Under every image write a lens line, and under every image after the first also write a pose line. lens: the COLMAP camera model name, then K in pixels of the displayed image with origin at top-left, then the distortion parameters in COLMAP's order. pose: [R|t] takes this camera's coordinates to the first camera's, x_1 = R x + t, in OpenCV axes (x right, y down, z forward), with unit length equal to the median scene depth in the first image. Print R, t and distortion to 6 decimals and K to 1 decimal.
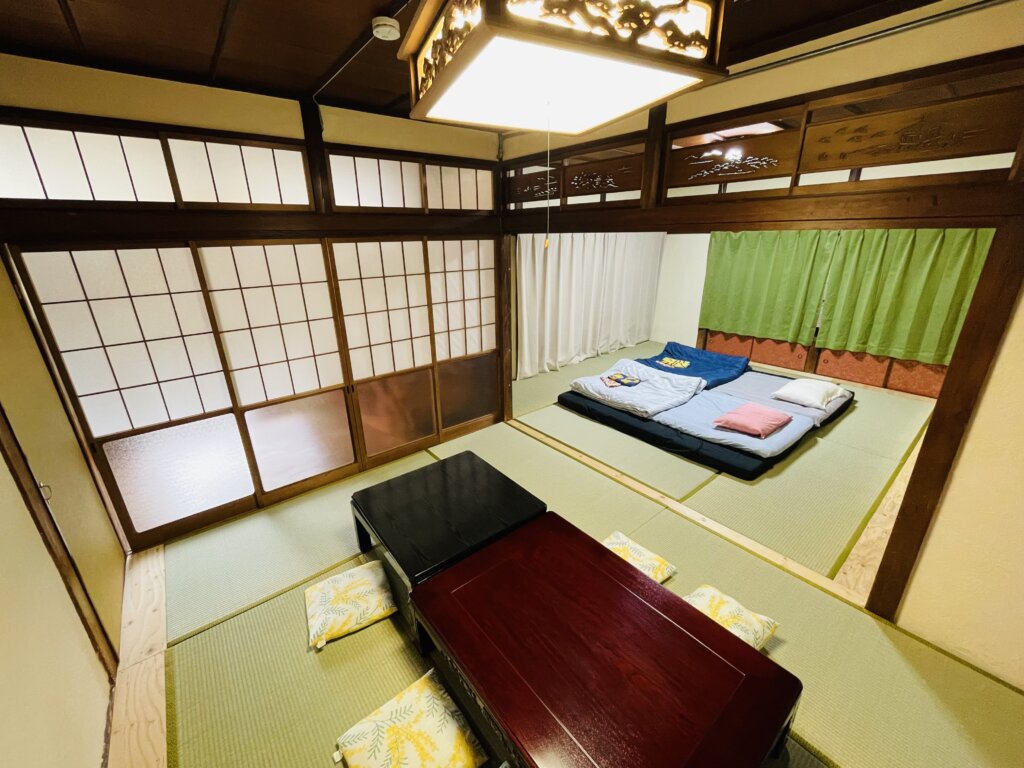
lens RADIAL K [[415.5, 0, 512.0], [0, 415.5, 384.0], [0, 0, 1]] dist [0.000750, 0.000103]
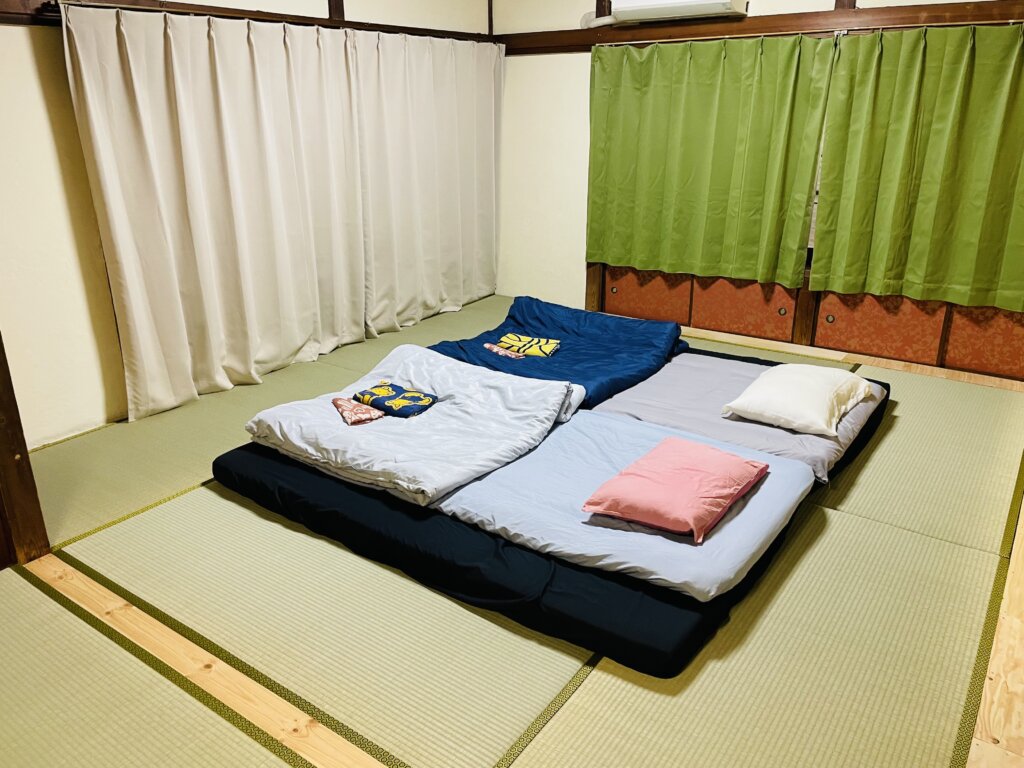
lens RADIAL K [[781.7, 0, 512.0], [0, 781.7, 384.0], [0, 0, 1]] dist [0.111010, -0.142721]
pose [[0.963845, -0.084332, 0.252767, 0.181926], [0.083028, 0.996421, 0.015841, -0.027007], [-0.253198, 0.005718, 0.967397, 0.233009]]
